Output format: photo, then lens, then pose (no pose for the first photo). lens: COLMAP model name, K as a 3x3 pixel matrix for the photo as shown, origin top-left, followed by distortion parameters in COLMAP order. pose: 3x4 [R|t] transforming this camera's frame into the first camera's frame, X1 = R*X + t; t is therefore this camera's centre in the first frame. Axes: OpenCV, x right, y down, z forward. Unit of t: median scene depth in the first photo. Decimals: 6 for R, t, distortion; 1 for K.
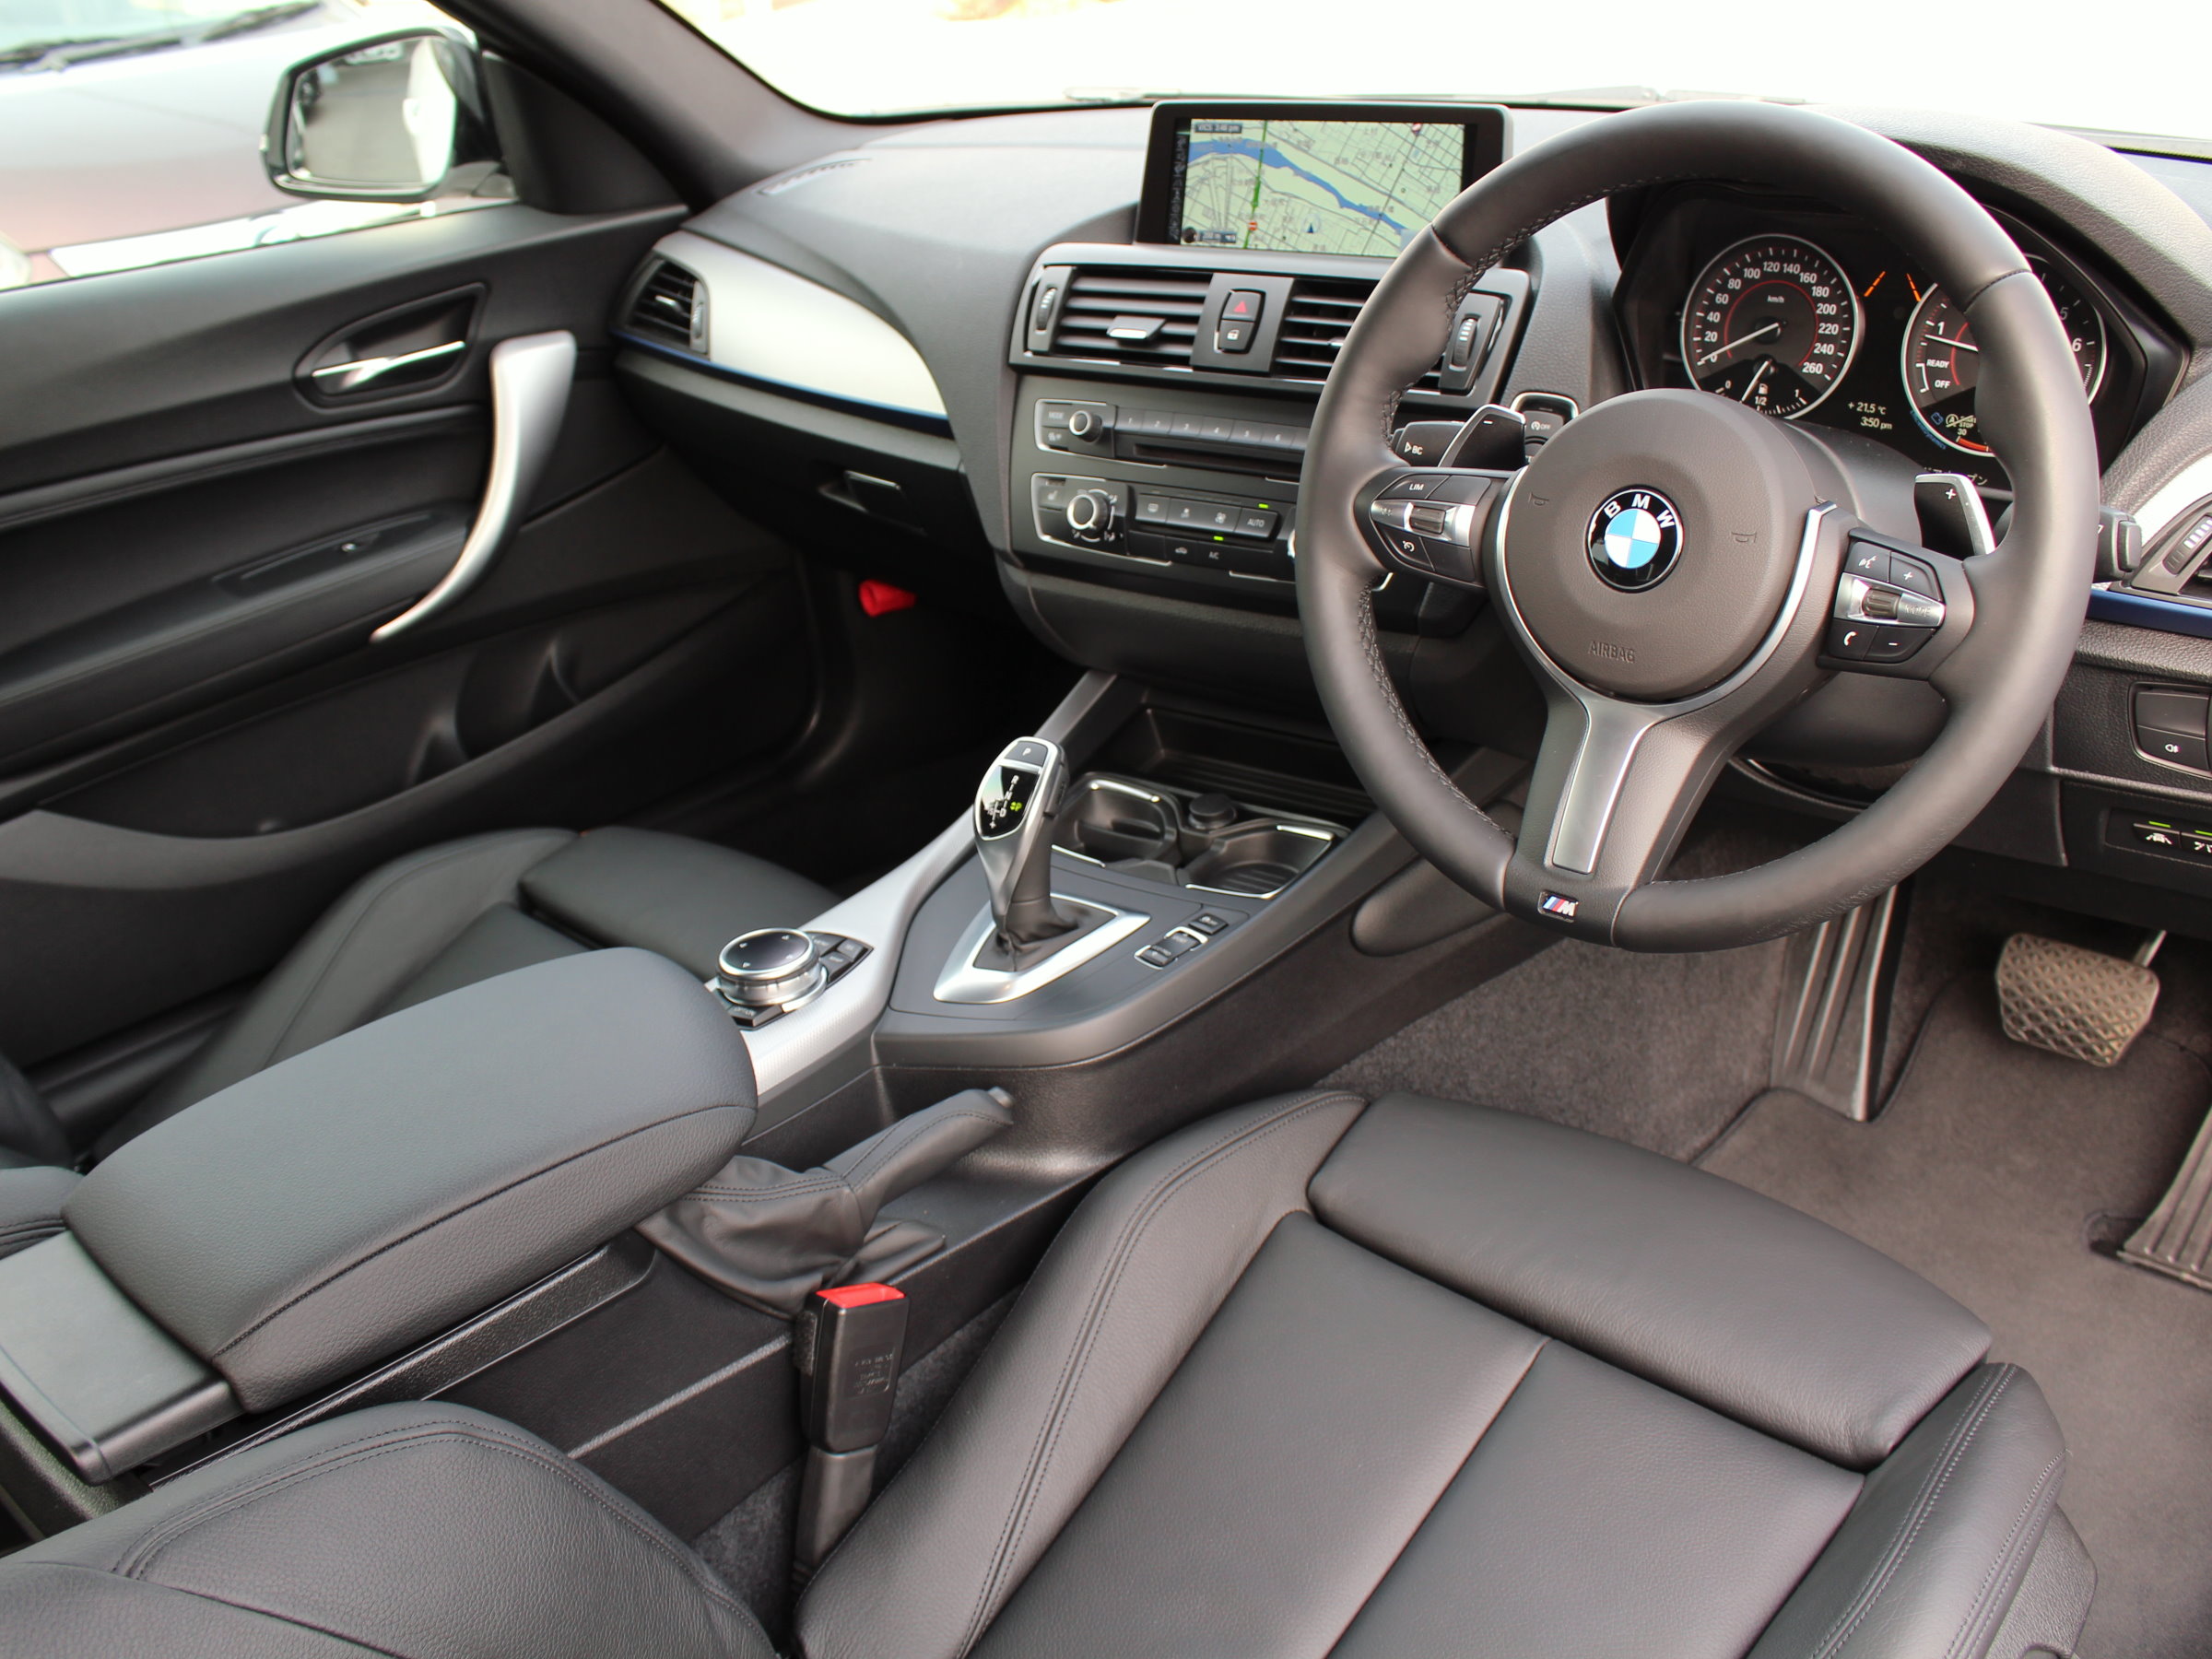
lens RADIAL K [[1803.7, 0, 1115.4], [0, 1803.7, 836.9], [0, 0, 1]] dist [-0.006260, -0.001967]
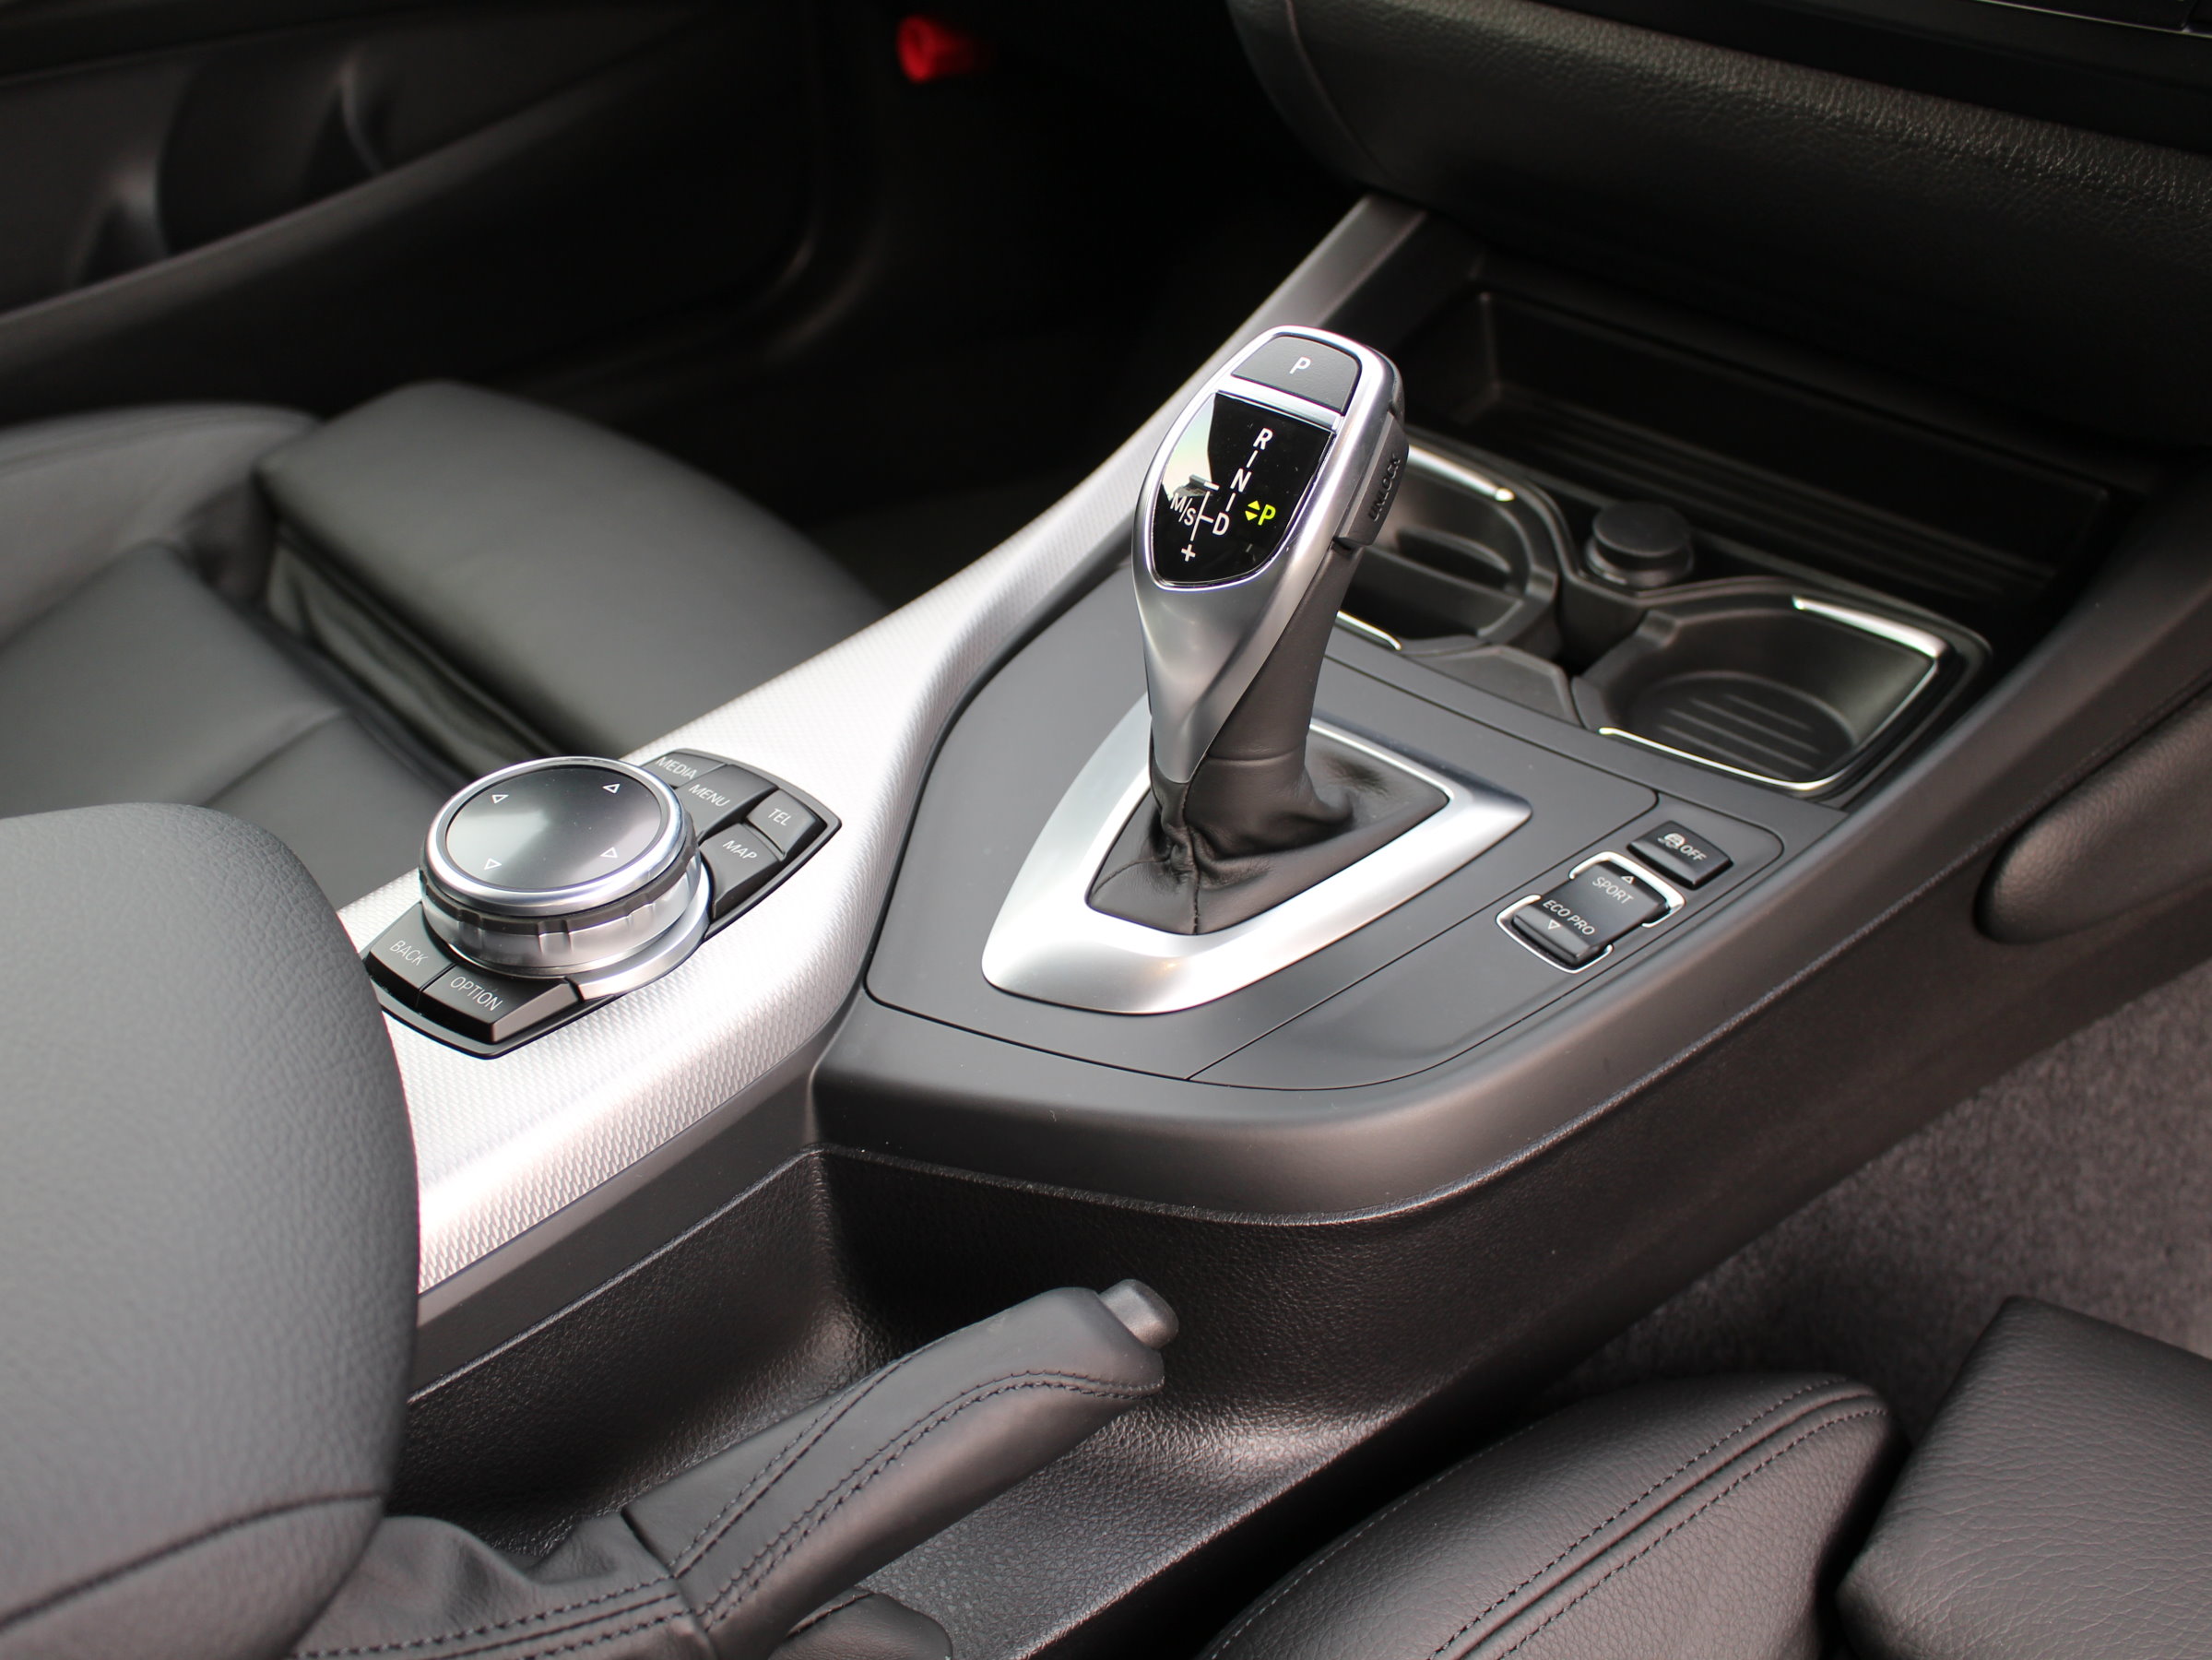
lens RADIAL K [[2514.0, 0, 1096.5], [0, 2514.0, 828.9], [0, 0, 1]] dist [-0.151783, 0.000000]
pose [[0.992439, 0.119094, -0.029701, -0.060668], [-0.113589, 0.982831, 0.145401, -0.022252], [0.046508, -0.140928, 0.988927, 0.449215]]
